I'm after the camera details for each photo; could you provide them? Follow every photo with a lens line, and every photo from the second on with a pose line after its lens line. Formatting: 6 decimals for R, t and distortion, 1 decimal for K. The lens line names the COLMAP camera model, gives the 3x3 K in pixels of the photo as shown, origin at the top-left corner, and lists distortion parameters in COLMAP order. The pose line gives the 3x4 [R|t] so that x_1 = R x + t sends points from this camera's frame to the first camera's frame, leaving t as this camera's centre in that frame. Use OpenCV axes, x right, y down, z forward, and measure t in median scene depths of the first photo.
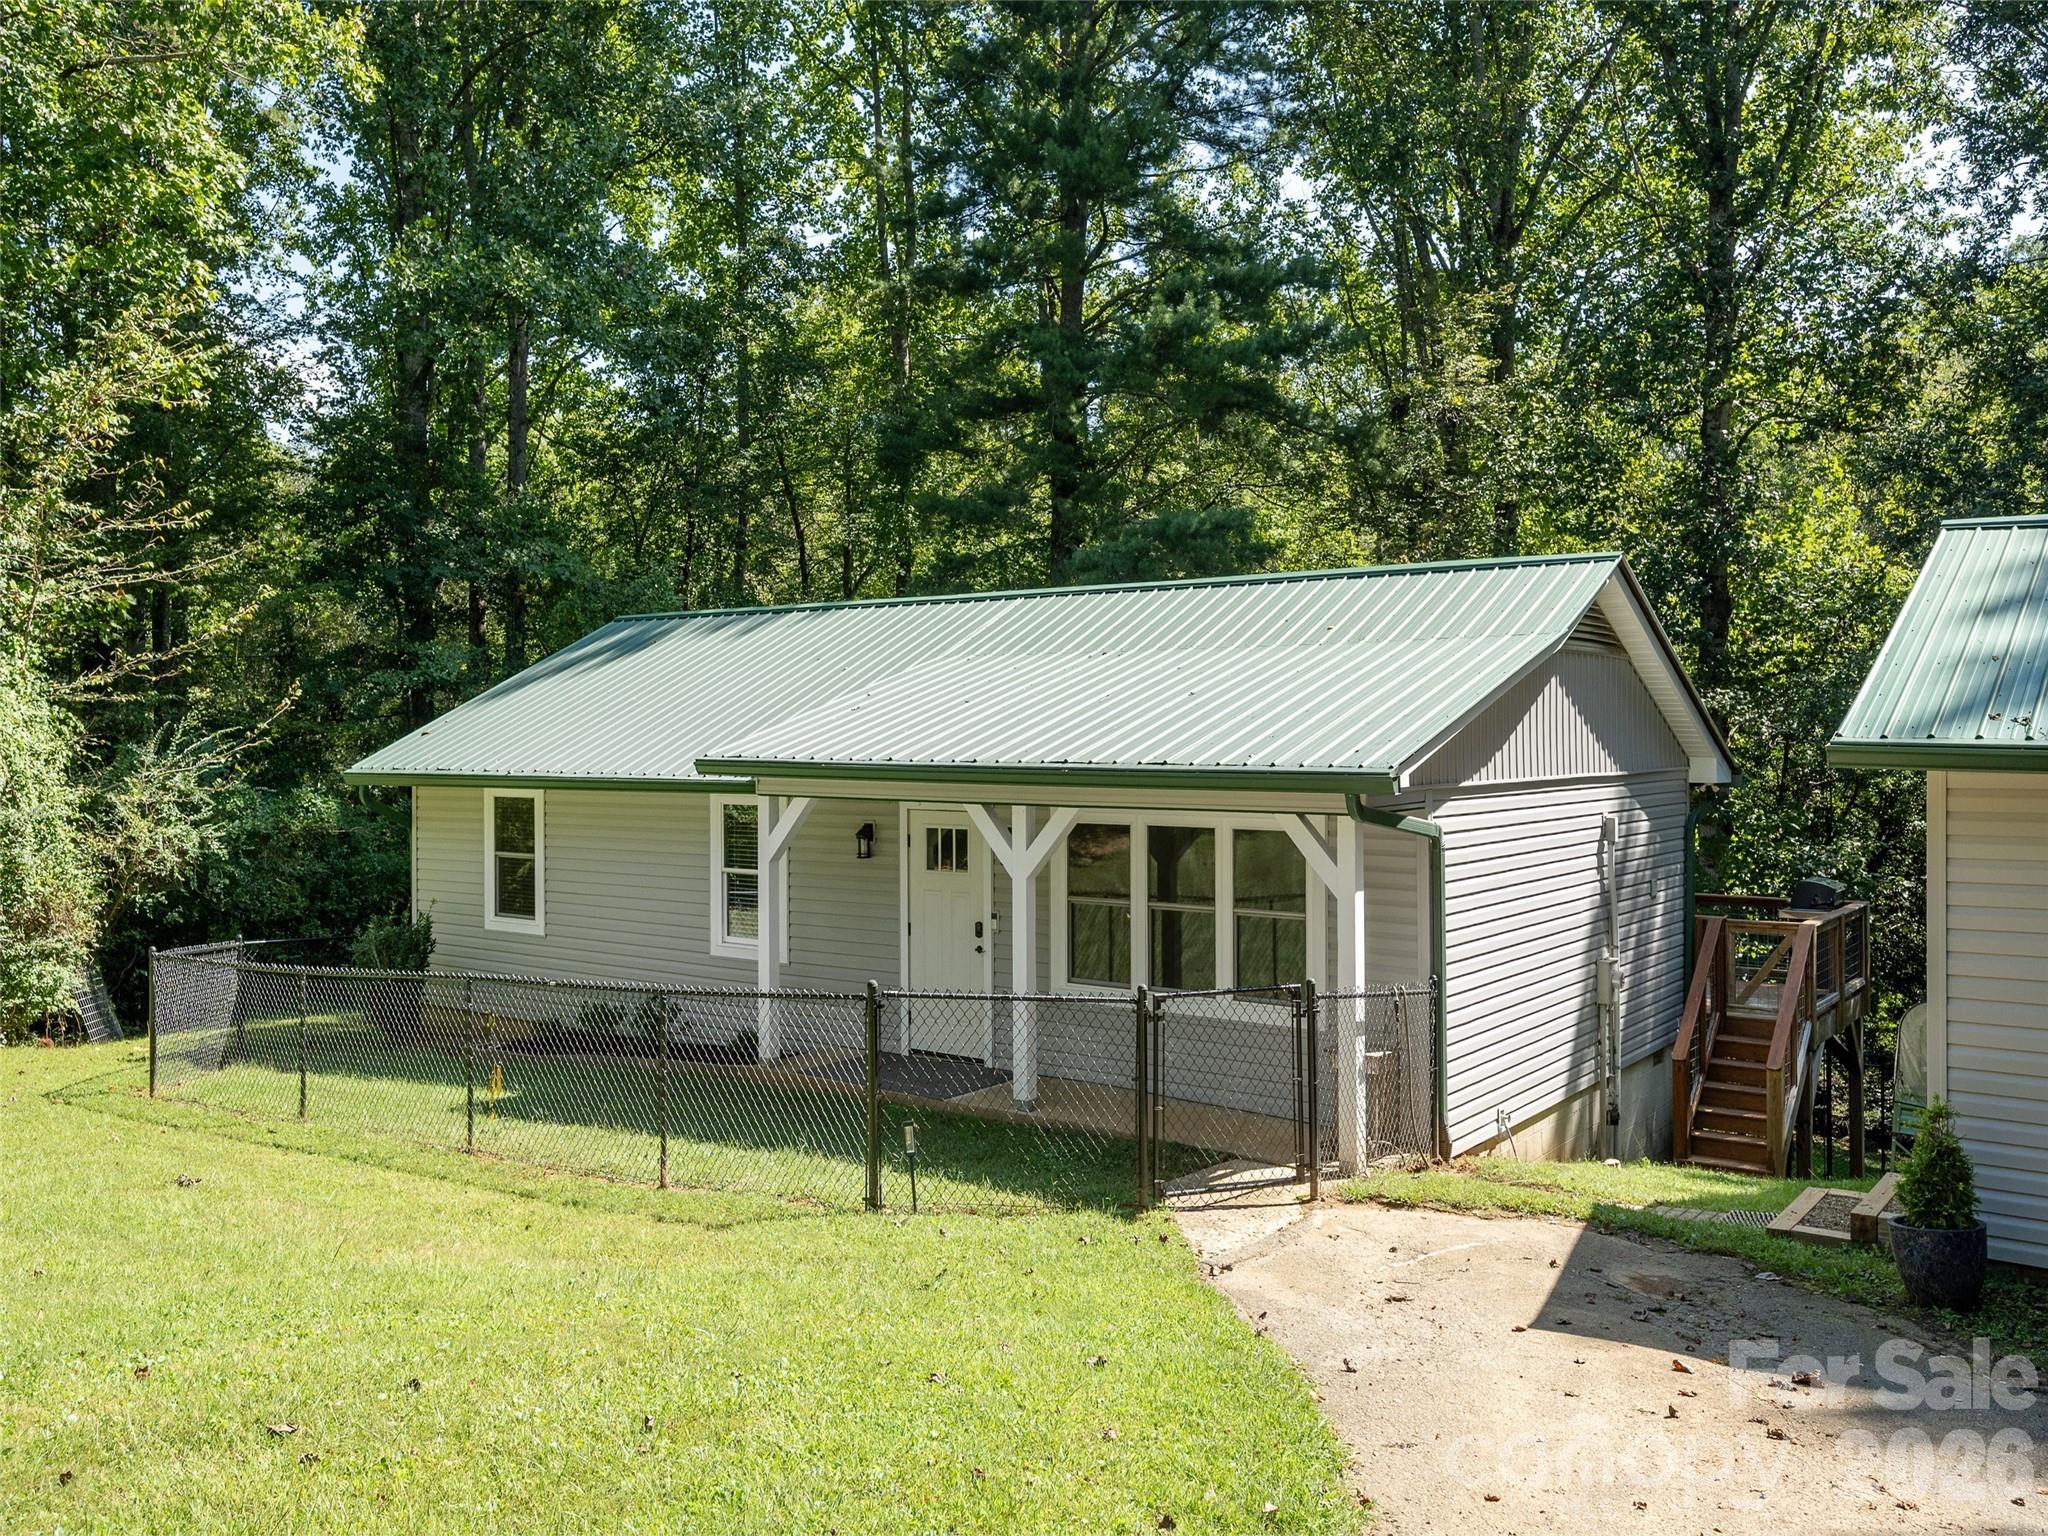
lens RADIAL K [[1427.0, 0, 1024.2], [0, 1427.0, 767.3], [0, 0, 1]] dist [0.030141, 0.000053]
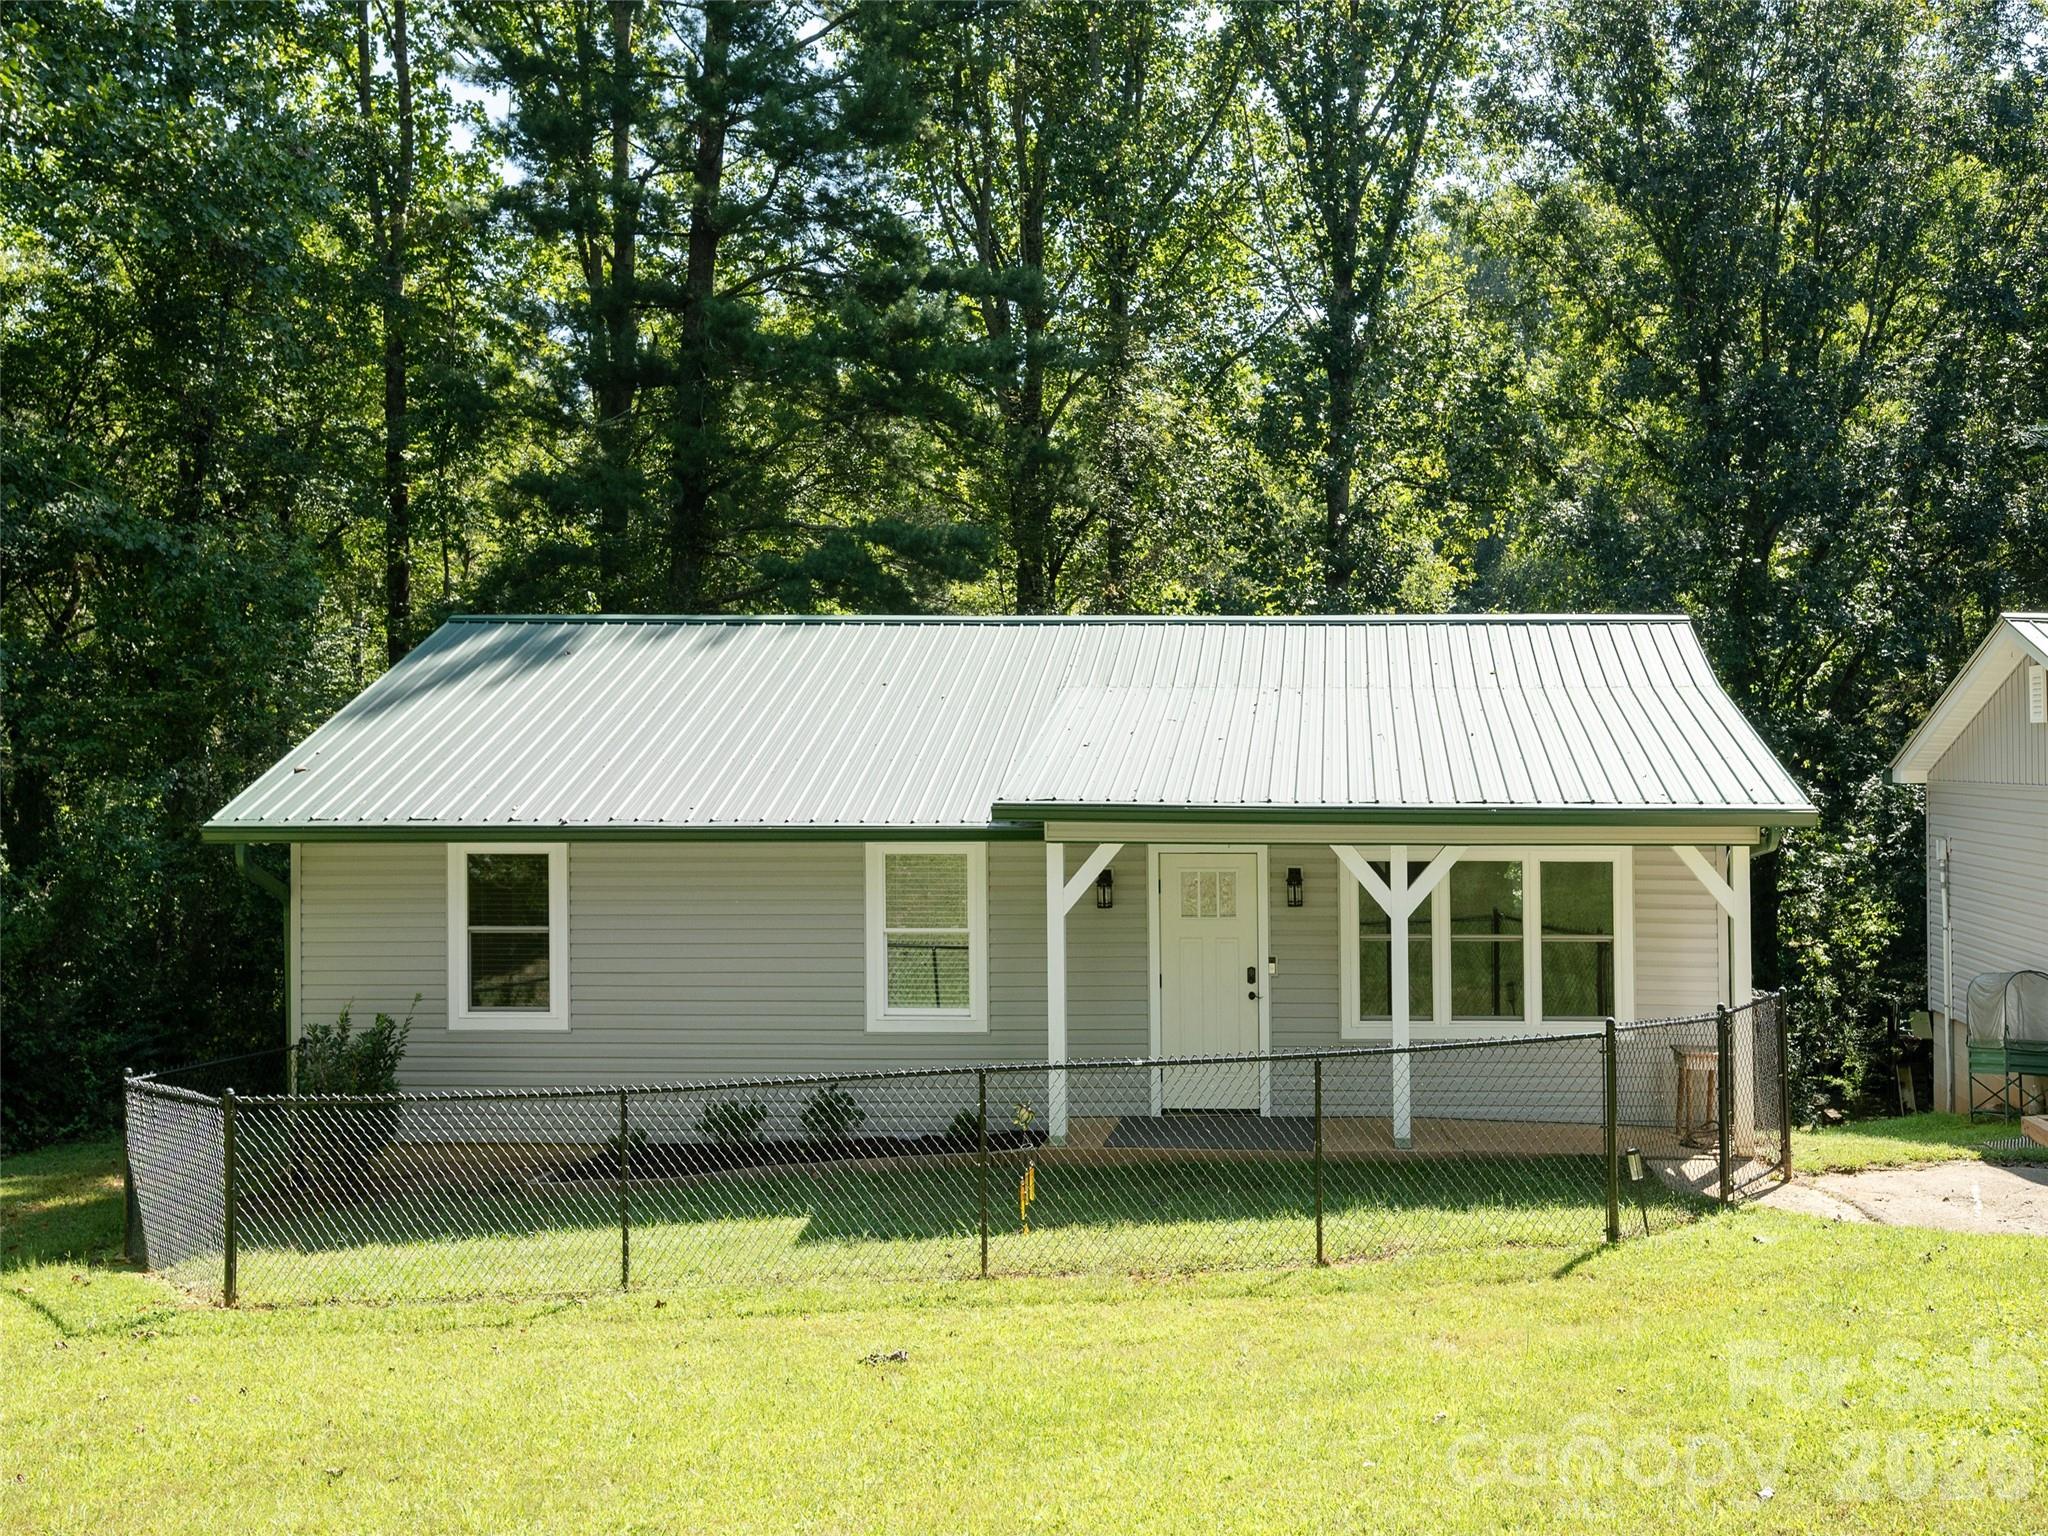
lens RADIAL K [[1556.1, 0, 1024.3], [0, 1556.1, 760.3], [0, 0, 1]] dist [-0.011775, -0.002542]
pose [[0.852645, -0.001090, 0.522489, -0.703788], [0.010849, 0.999819, -0.015620, -0.016504], [-0.522377, 0.018987, 0.852503, 0.180765]]
